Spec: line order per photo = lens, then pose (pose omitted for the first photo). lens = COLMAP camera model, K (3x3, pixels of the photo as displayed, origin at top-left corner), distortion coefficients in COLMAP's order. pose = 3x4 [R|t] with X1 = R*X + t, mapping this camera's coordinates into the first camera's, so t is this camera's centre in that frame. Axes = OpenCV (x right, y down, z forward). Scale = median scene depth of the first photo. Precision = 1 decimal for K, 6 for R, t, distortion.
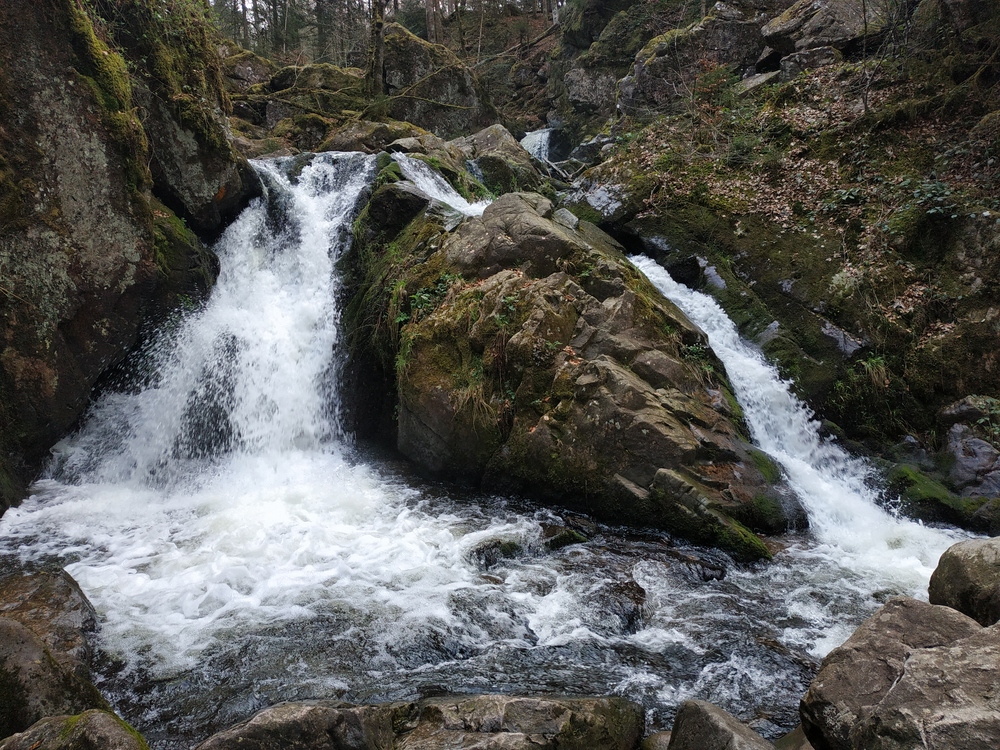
lens RADIAL K [[717.1, 0, 509.9], [0, 717.1, 378.3], [0, 0, 1]] dist [0.008961, -0.007856]
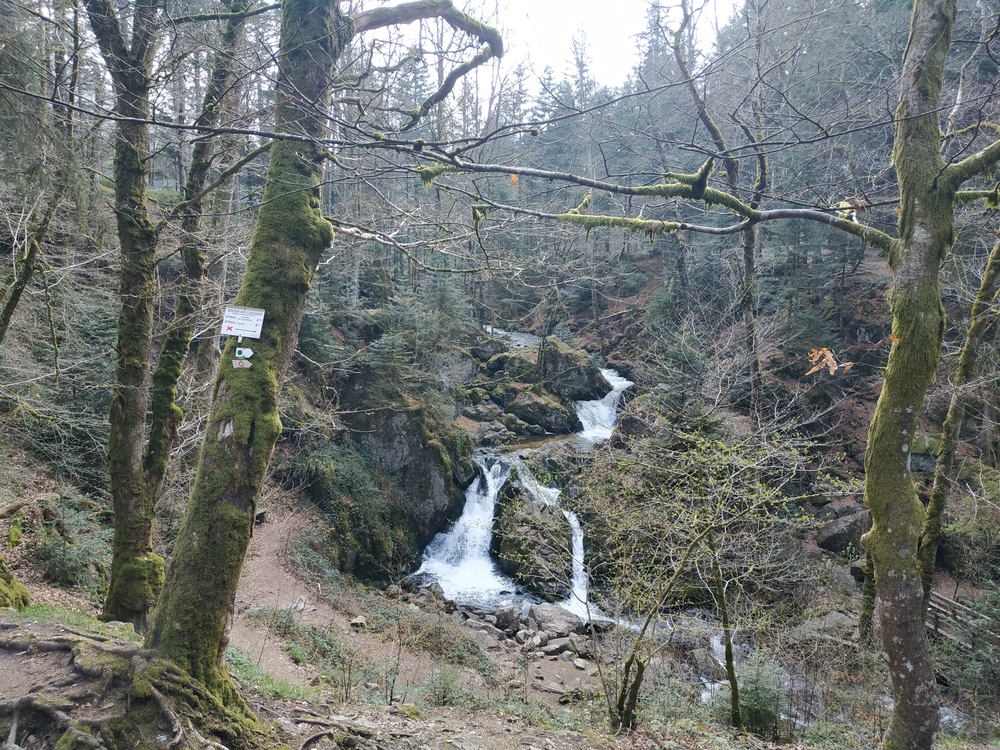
lens RADIAL K [[717.1, 0, 499.3], [0, 717.1, 369.0], [0, 0, 1]] dist [0.008961, -0.007856]
pose [[0.939258, 0.083340, -0.332940, 1.142302], [-0.093126, 0.995563, -0.013513, -0.971295], [0.330337, 0.043697, 0.942851, -3.017828]]
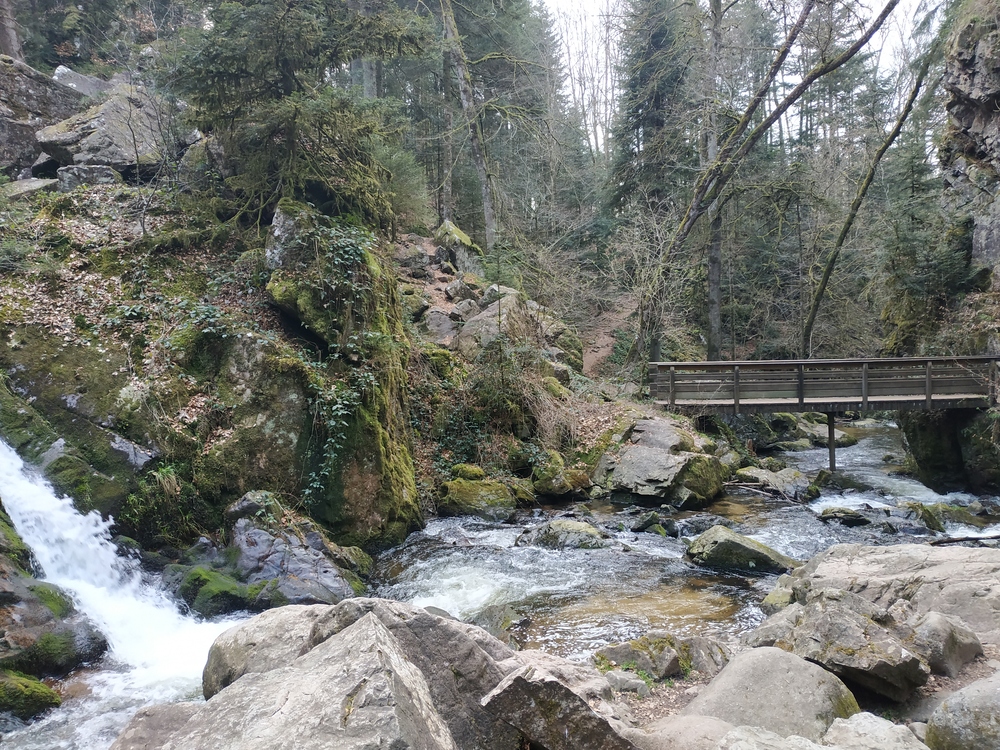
lens RADIAL K [[717.1, 0, 497.0], [0, 717.1, 380.1], [0, 0, 1]] dist [0.008961, -0.007856]
pose [[0.656689, -0.018915, 0.753924, 0.037423], [0.124316, 0.988725, -0.083477, -0.006173], [-0.743845, 0.148543, 0.651636, -0.050103]]
